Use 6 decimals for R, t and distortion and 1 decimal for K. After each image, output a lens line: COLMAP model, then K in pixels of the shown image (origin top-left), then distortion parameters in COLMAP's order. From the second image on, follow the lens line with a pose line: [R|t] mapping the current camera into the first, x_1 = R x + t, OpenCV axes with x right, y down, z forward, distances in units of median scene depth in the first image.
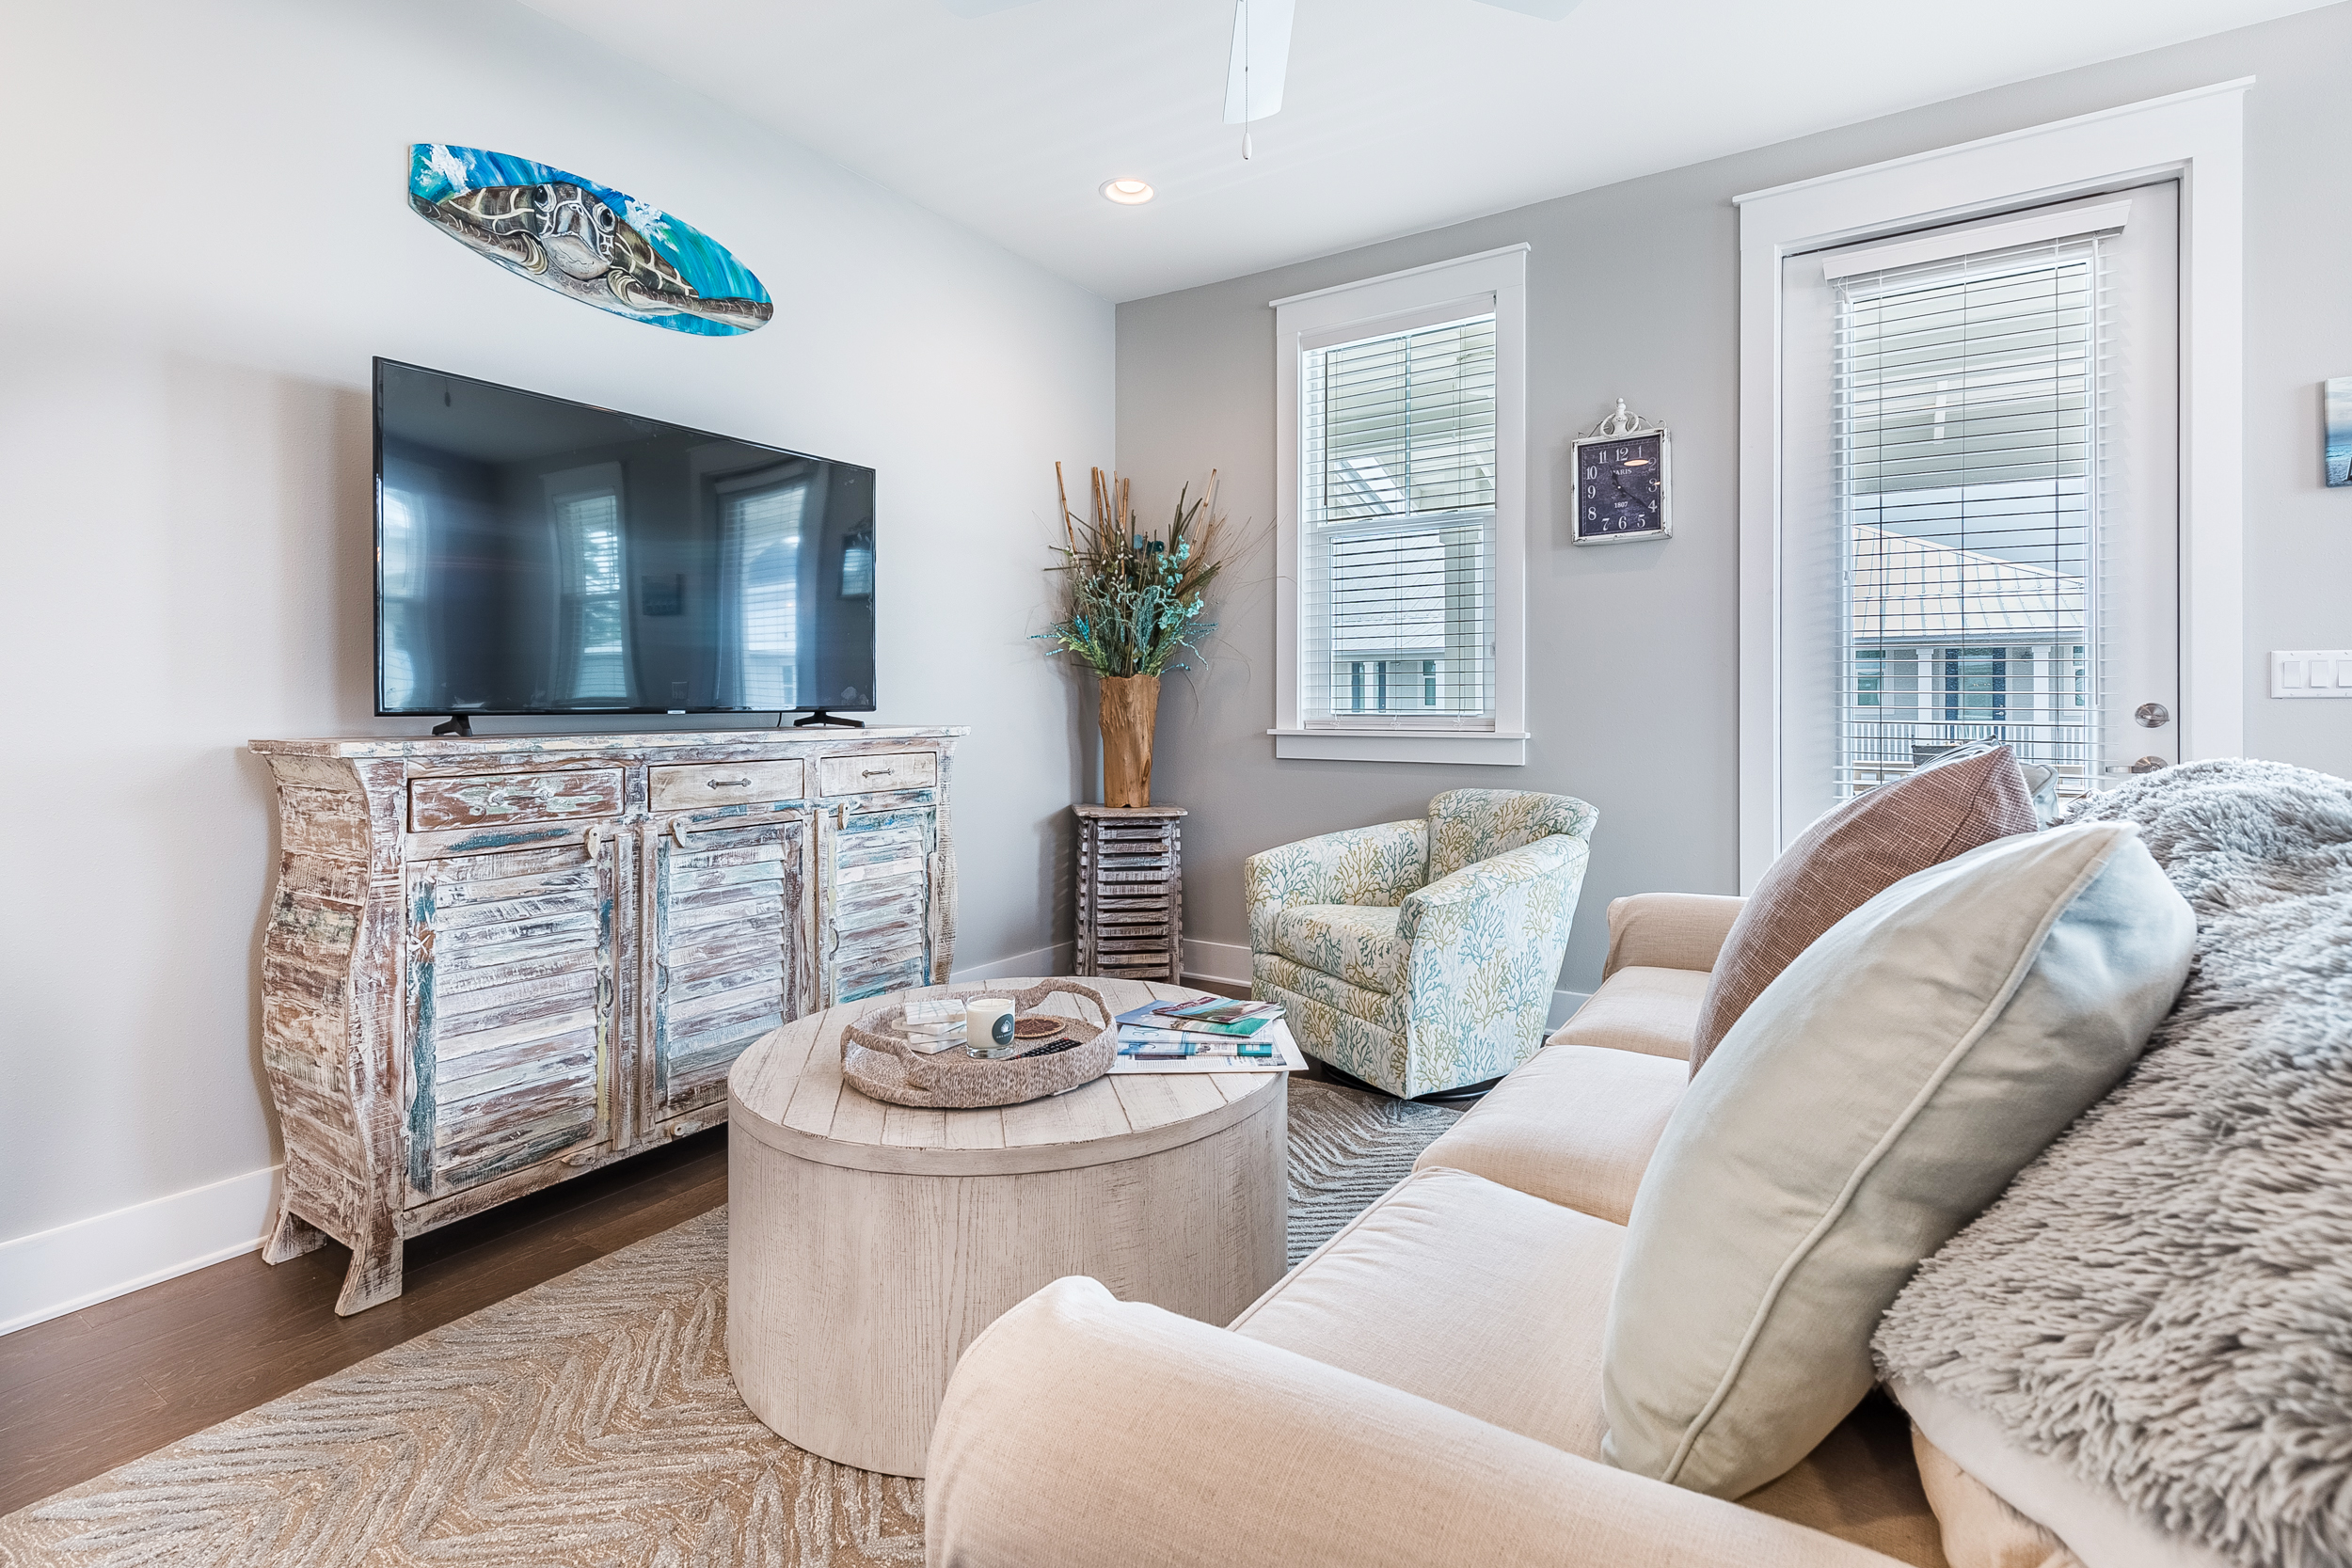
lens RADIAL K [[1111.1, 0, 1149.1], [0, 1111.1, 702.3], [0, 0, 1]] dist [0.011824, -0.000101]
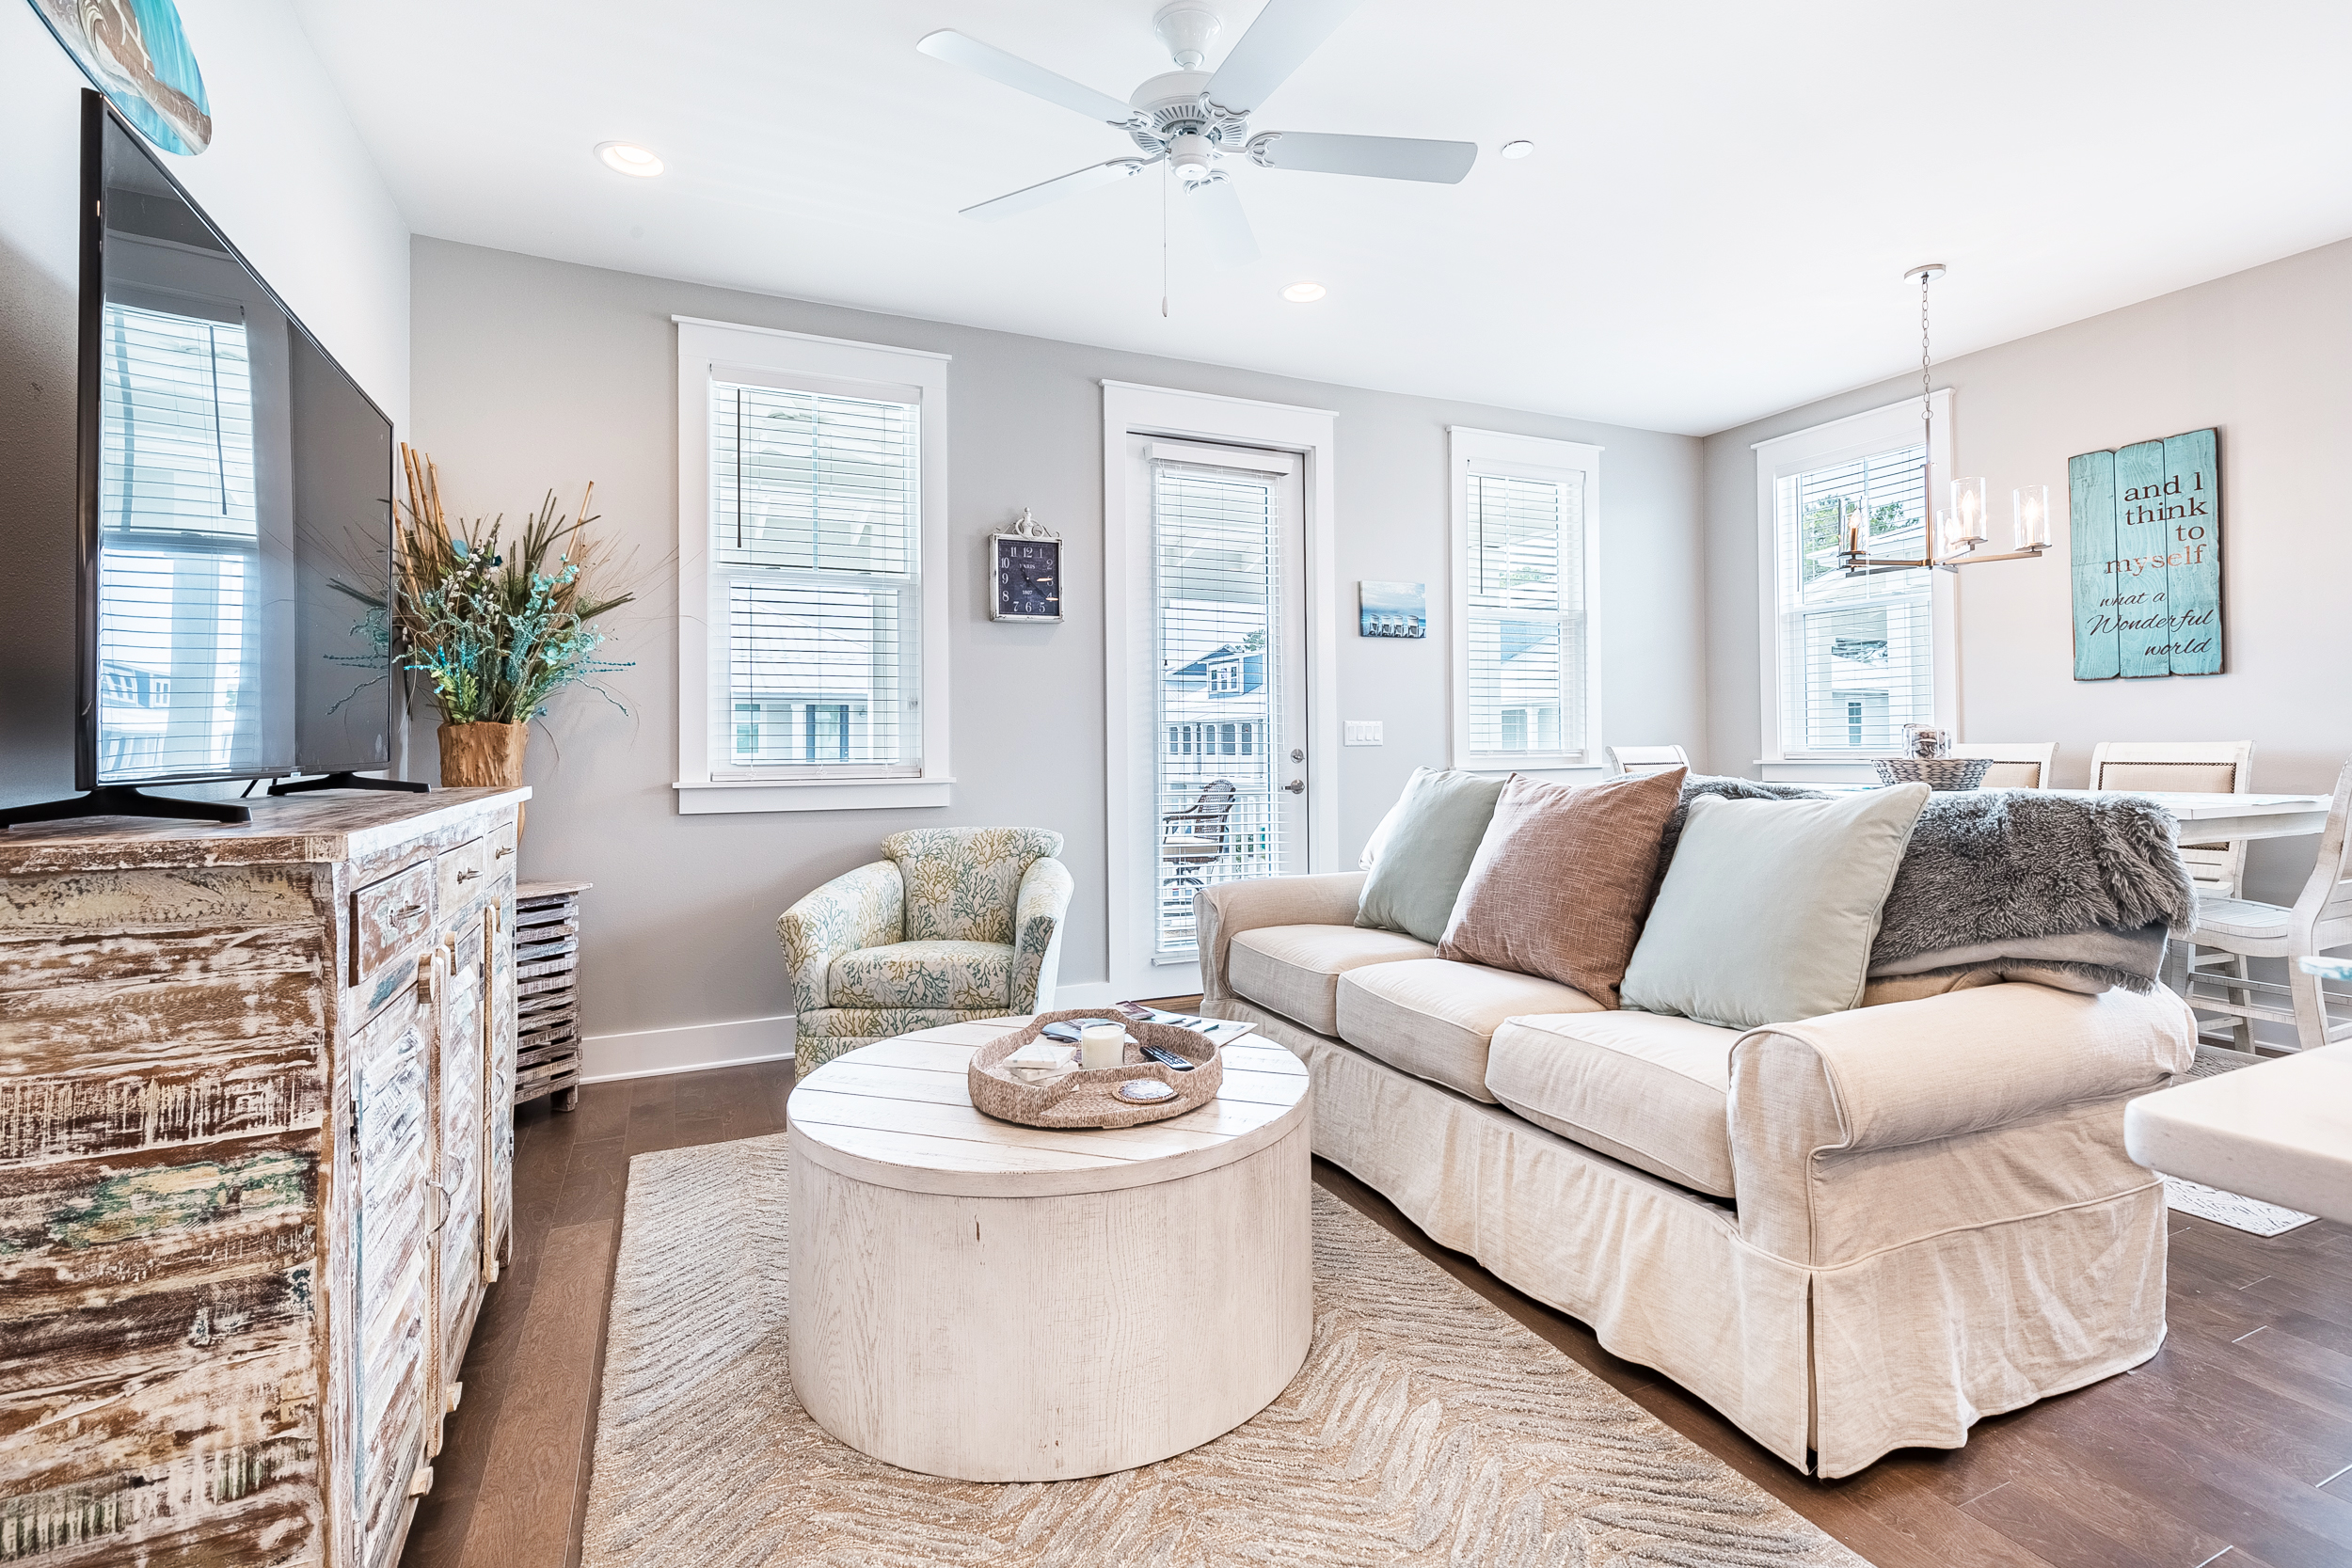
lens RADIAL K [[1111.1, 0, 1218.9], [0, 1111.1, 726.2], [0, 0, 1]] dist [0.011824, -0.000101]
pose [[0.508946, 0.013152, 0.860698, -0.646739], [0.006862, 0.999790, -0.019335, -0.002080], [-0.860771, 0.015747, 0.508748, 0.220703]]
